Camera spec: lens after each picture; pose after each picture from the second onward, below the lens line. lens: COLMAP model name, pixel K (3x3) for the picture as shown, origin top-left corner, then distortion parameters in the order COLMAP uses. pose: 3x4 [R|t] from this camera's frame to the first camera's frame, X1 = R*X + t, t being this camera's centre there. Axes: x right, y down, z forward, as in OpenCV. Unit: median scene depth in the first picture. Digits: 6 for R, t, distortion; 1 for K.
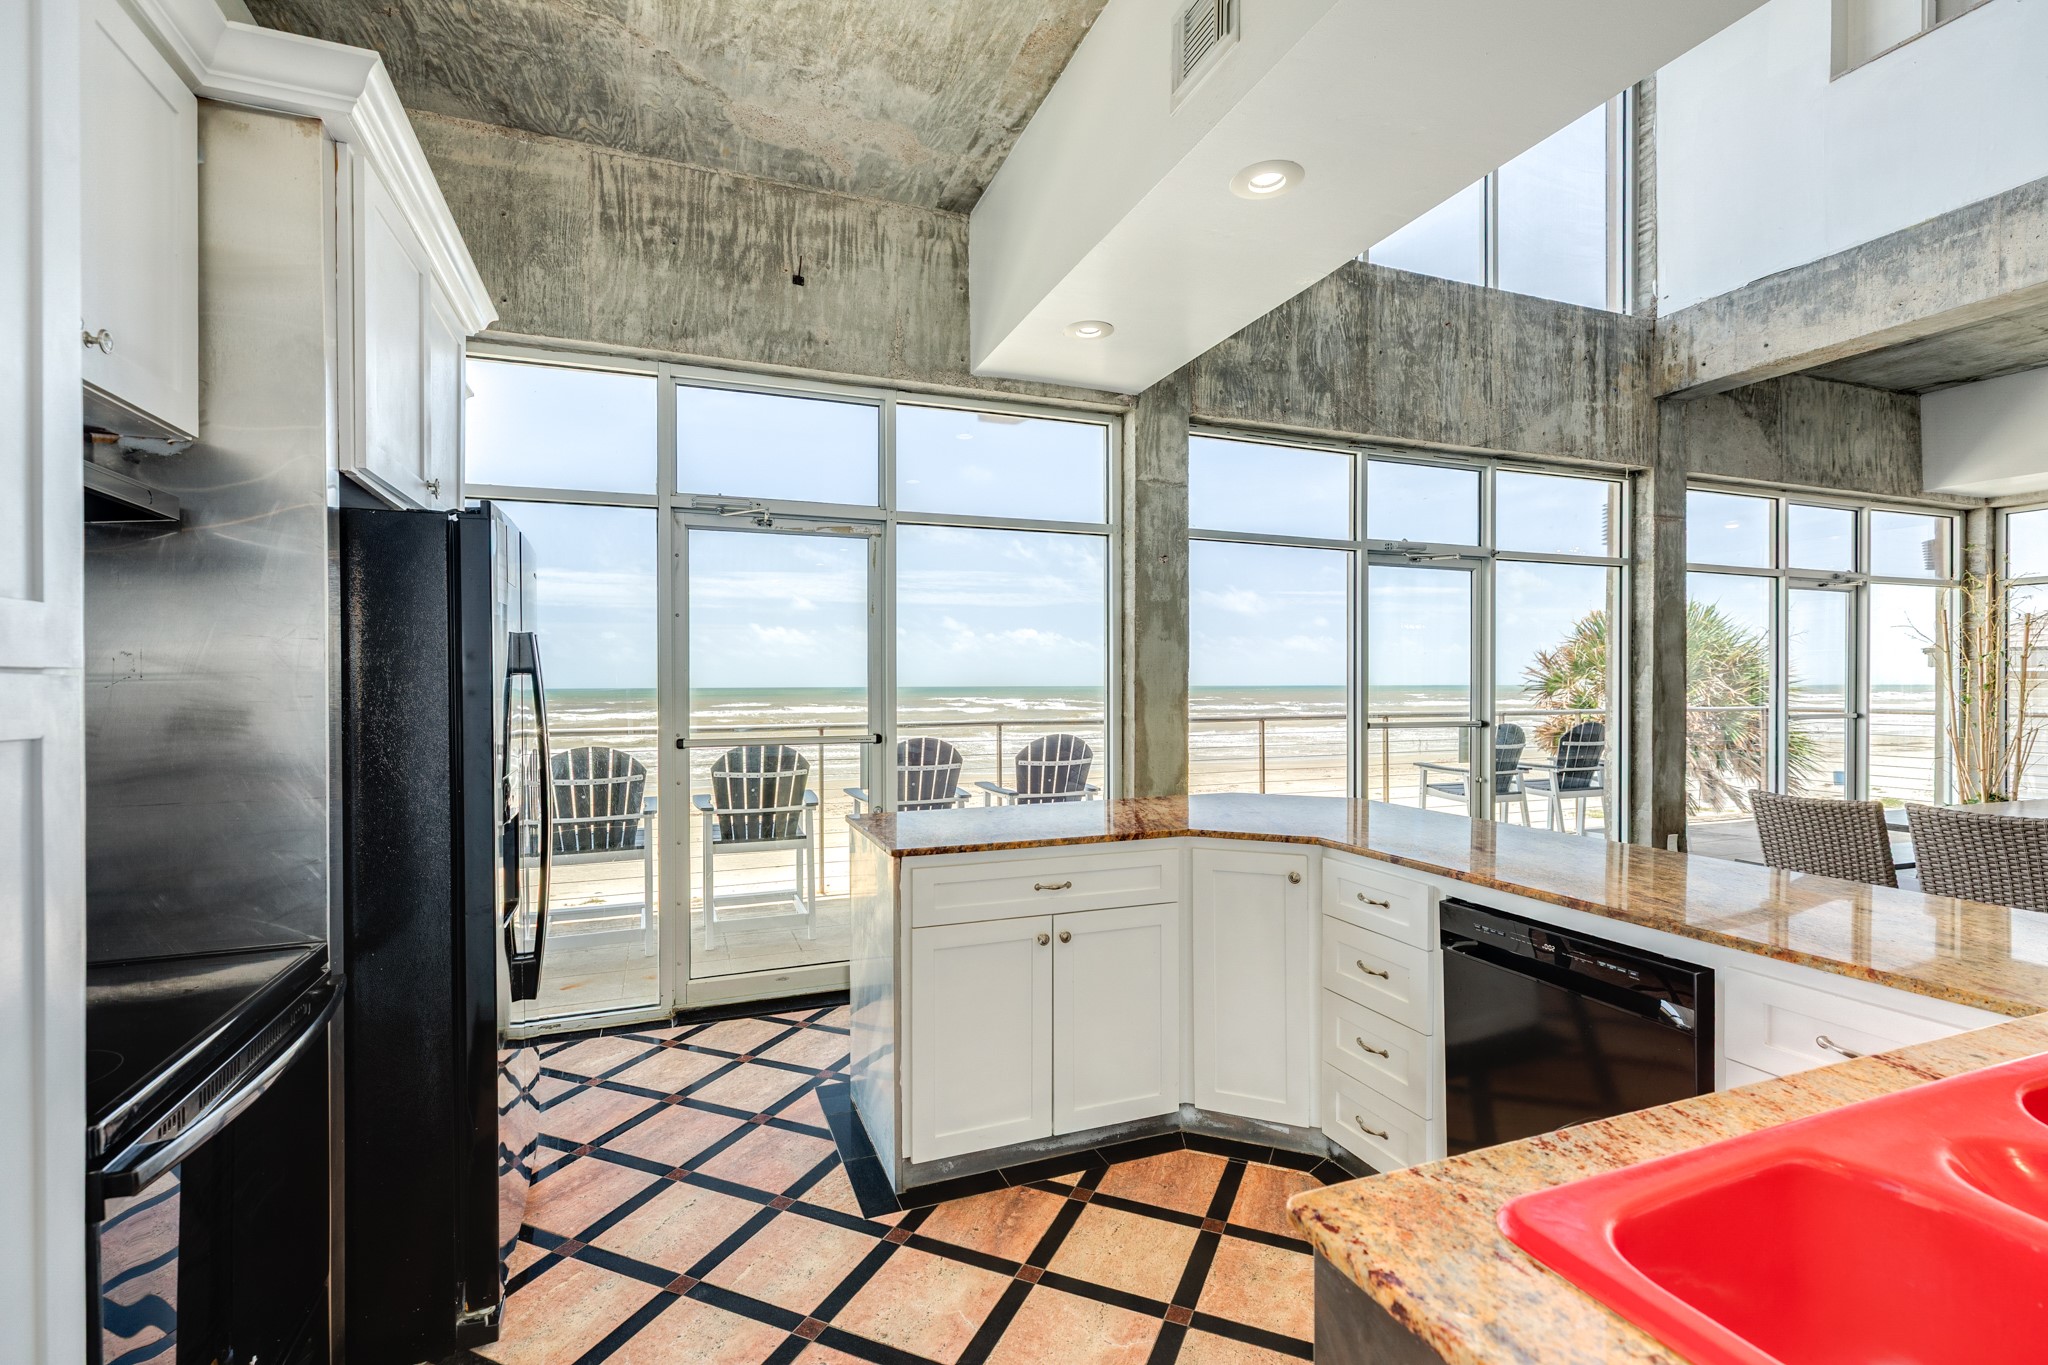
lens RADIAL K [[912.3, 0, 1014.3], [0, 912.3, 685.8], [0, 0, 1]] dist [0.005076, 0.000493]
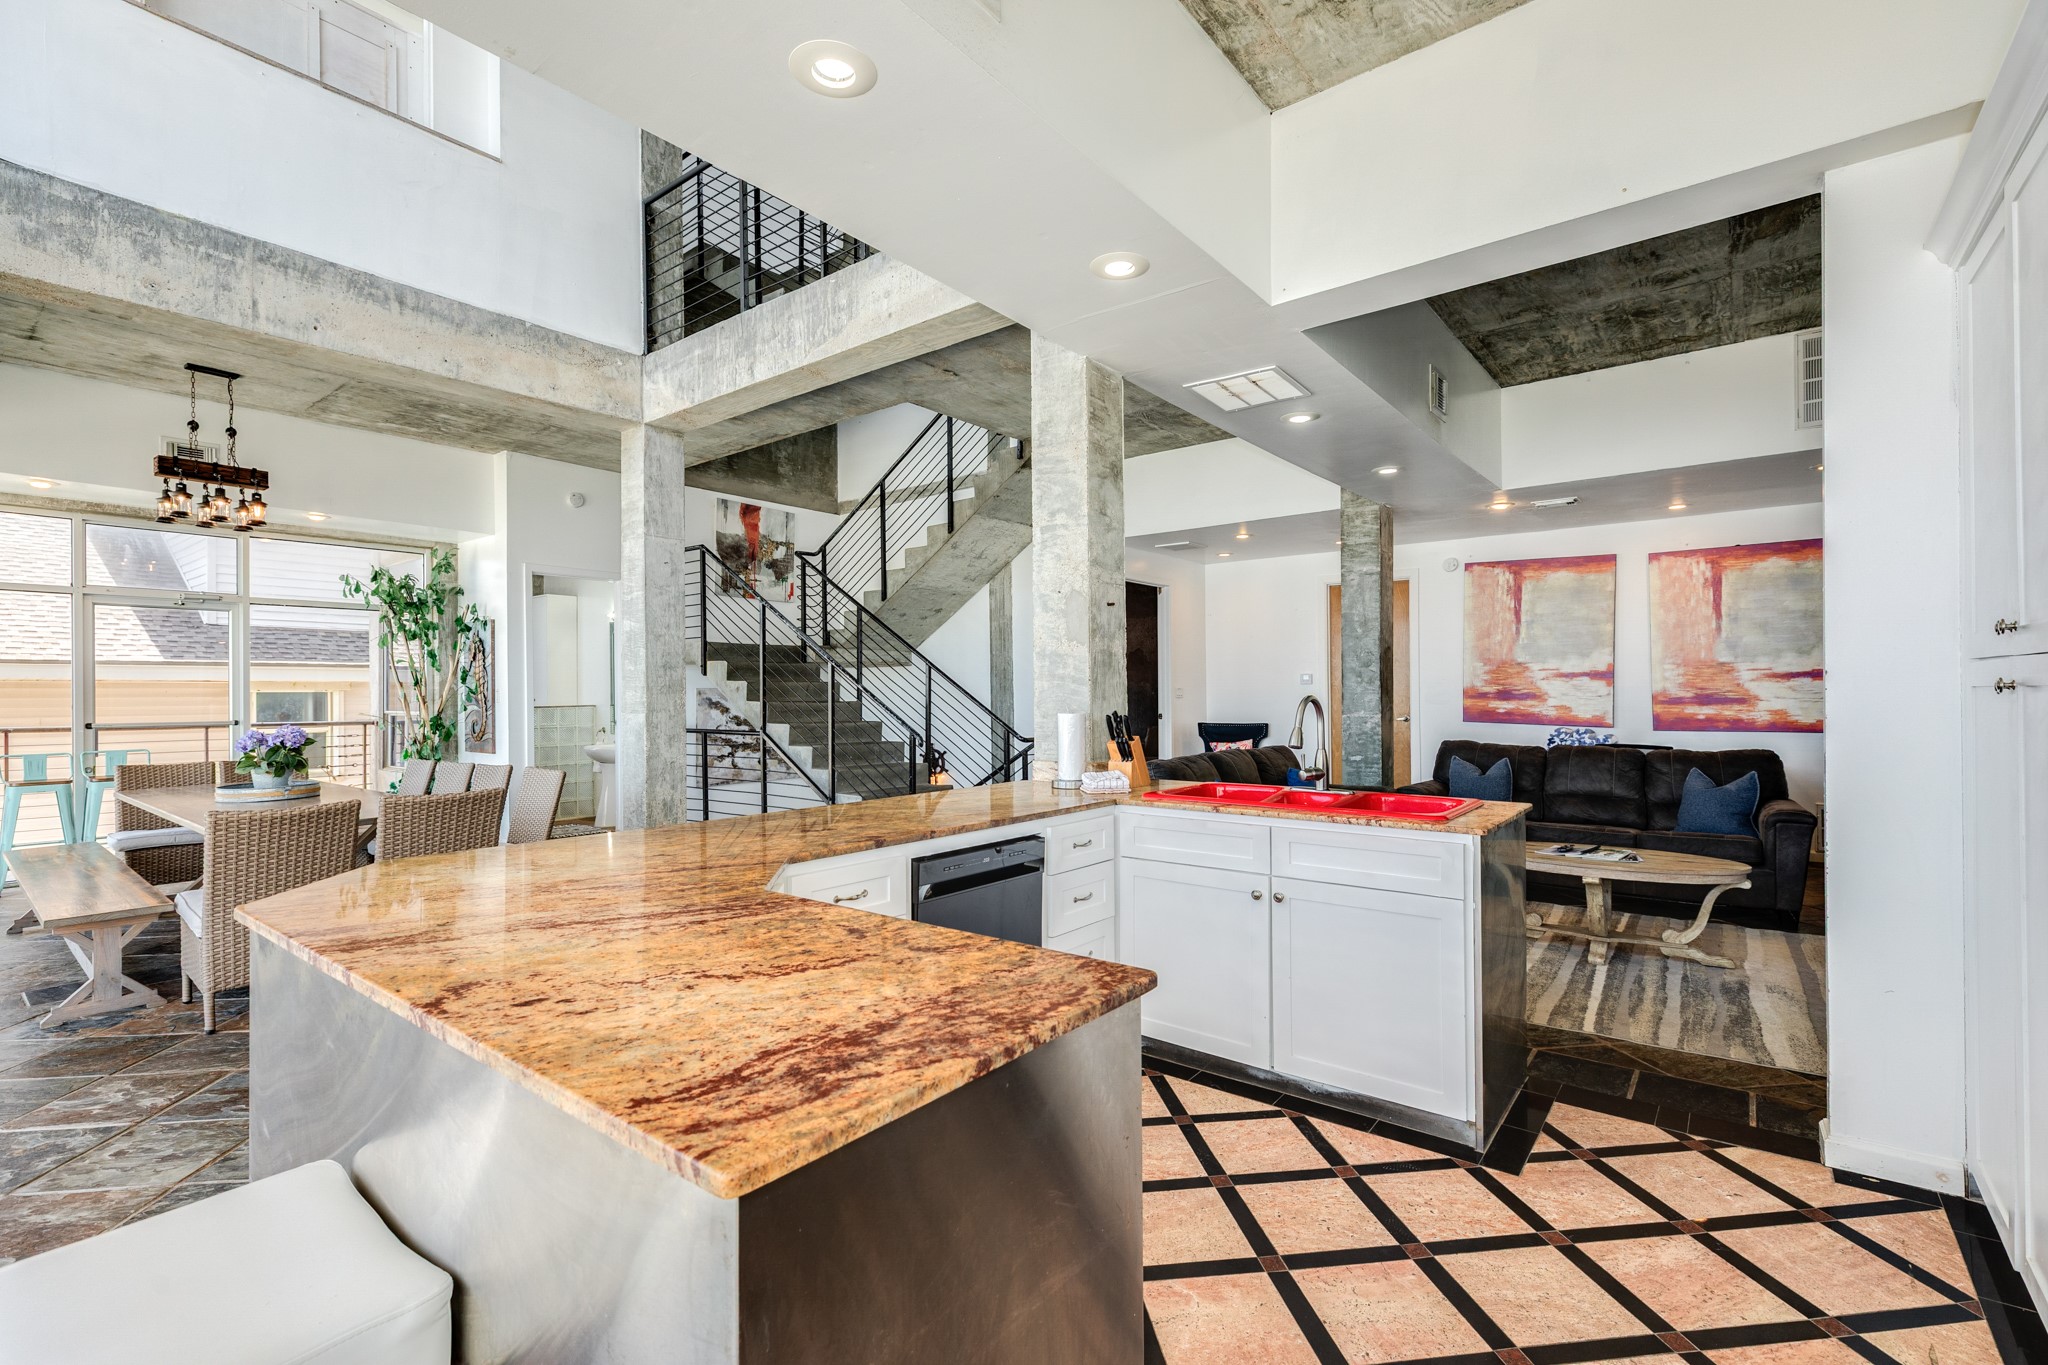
lens RADIAL K [[912.3, 0, 1024.6], [0, 912.3, 686.4], [0, 0, 1]] dist [0.005076, 0.000493]
pose [[-0.504039, 0.010383, 0.863618, -0.241509], [0.013178, 0.999904, -0.004331, 0.007714], [-0.863580, 0.009198, -0.504127, 0.590237]]
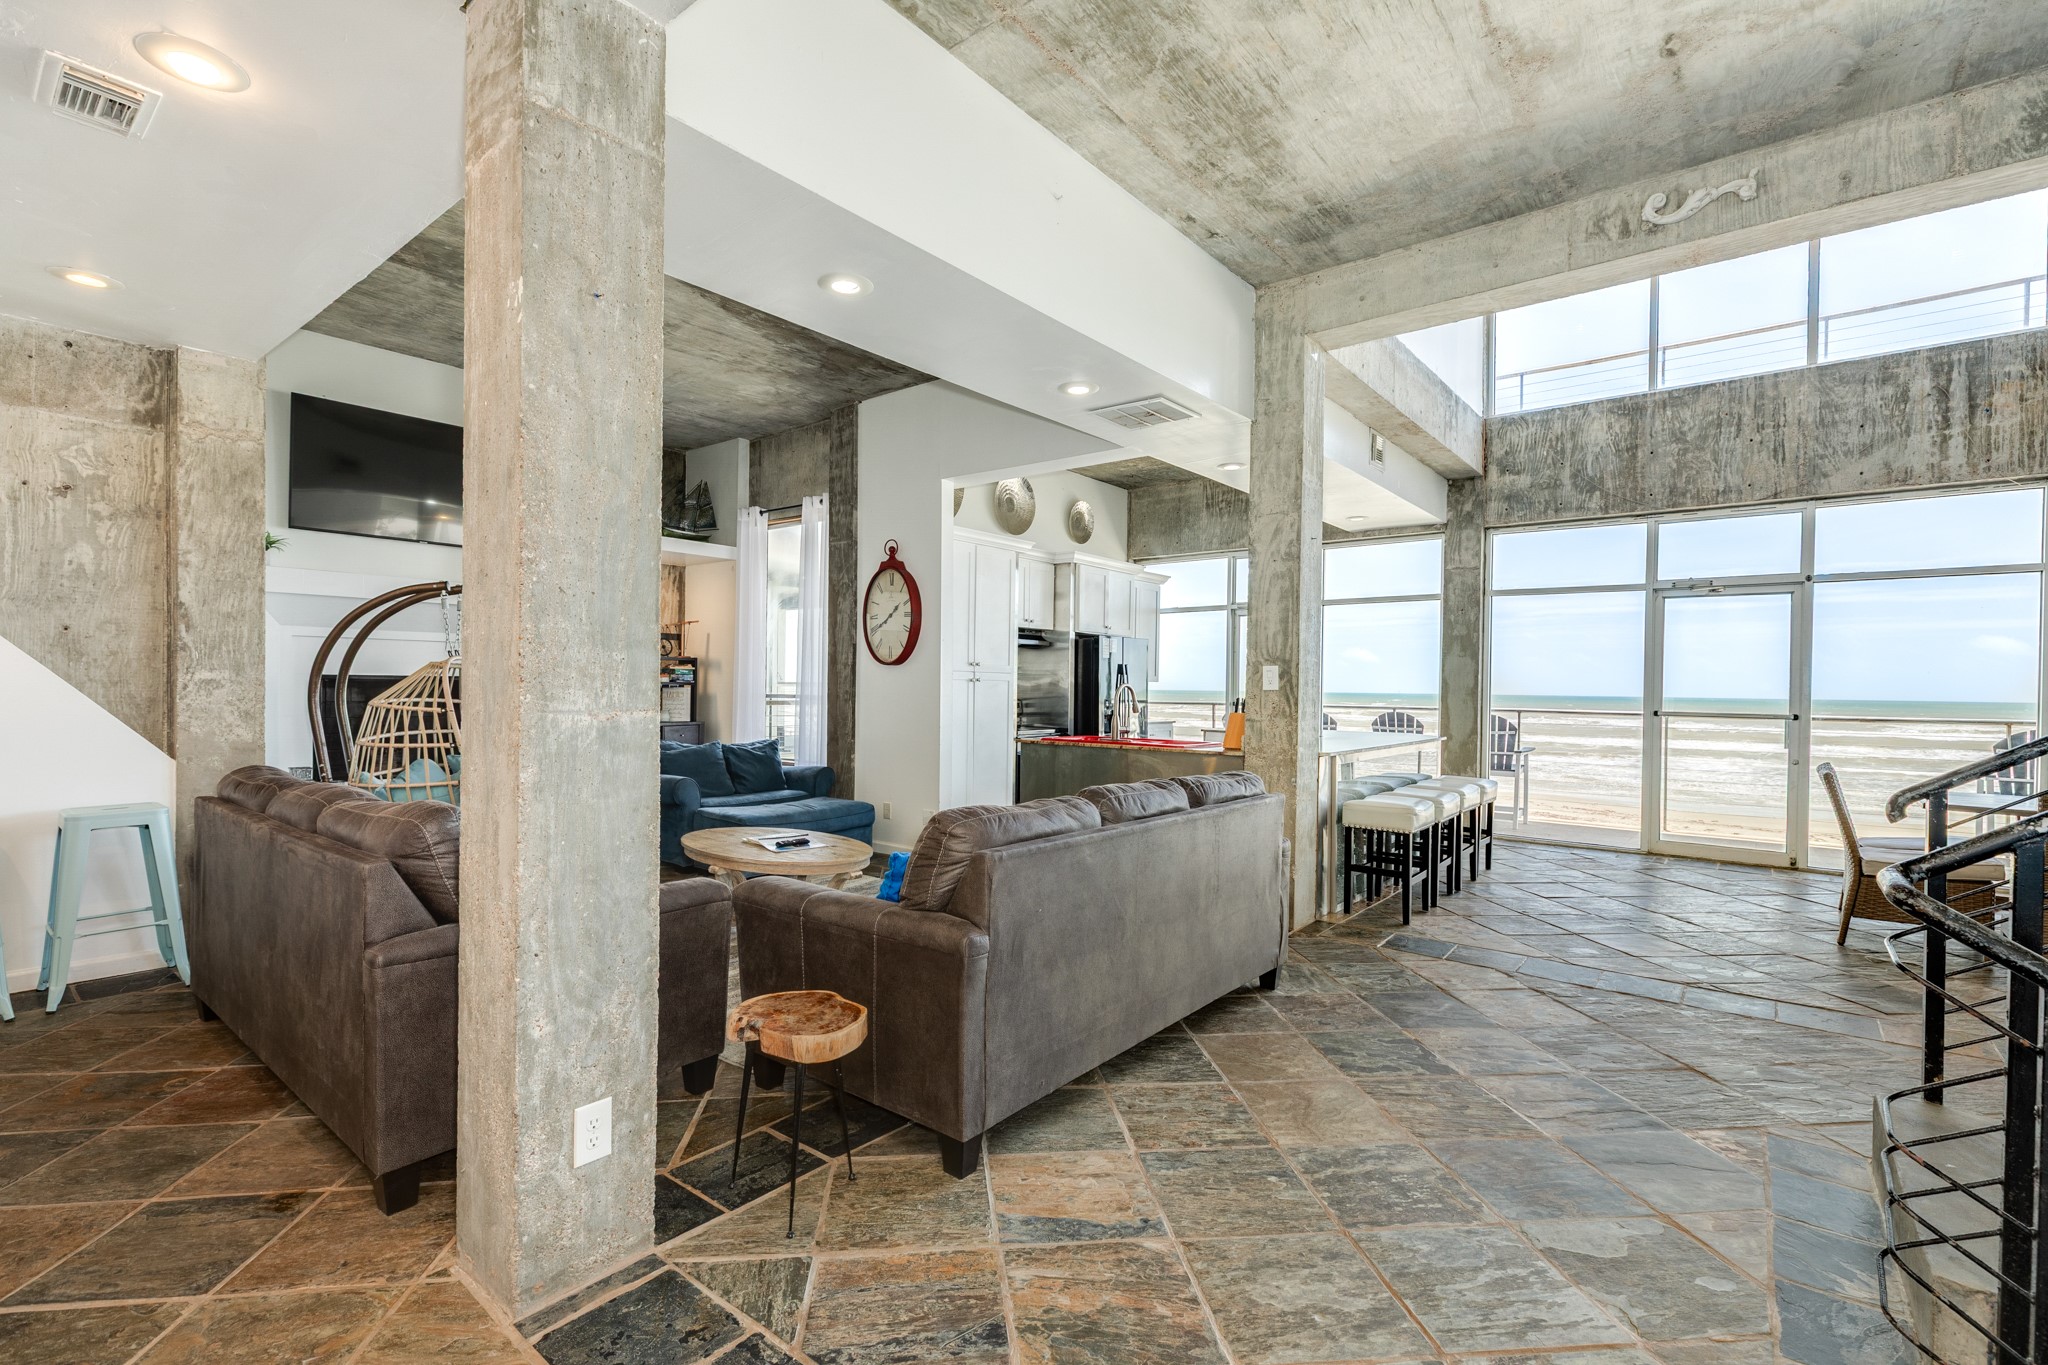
lens RADIAL K [[912.3, 0, 1022.1], [0, 912.3, 690.3], [0, 0, 1]] dist [0.005076, 0.000493]
pose [[0.493355, 0.012871, -0.869733, 1.052386], [-0.019221, 0.999808, 0.003893, 0.020473], [0.869616, 0.014797, 0.493508, -0.510010]]
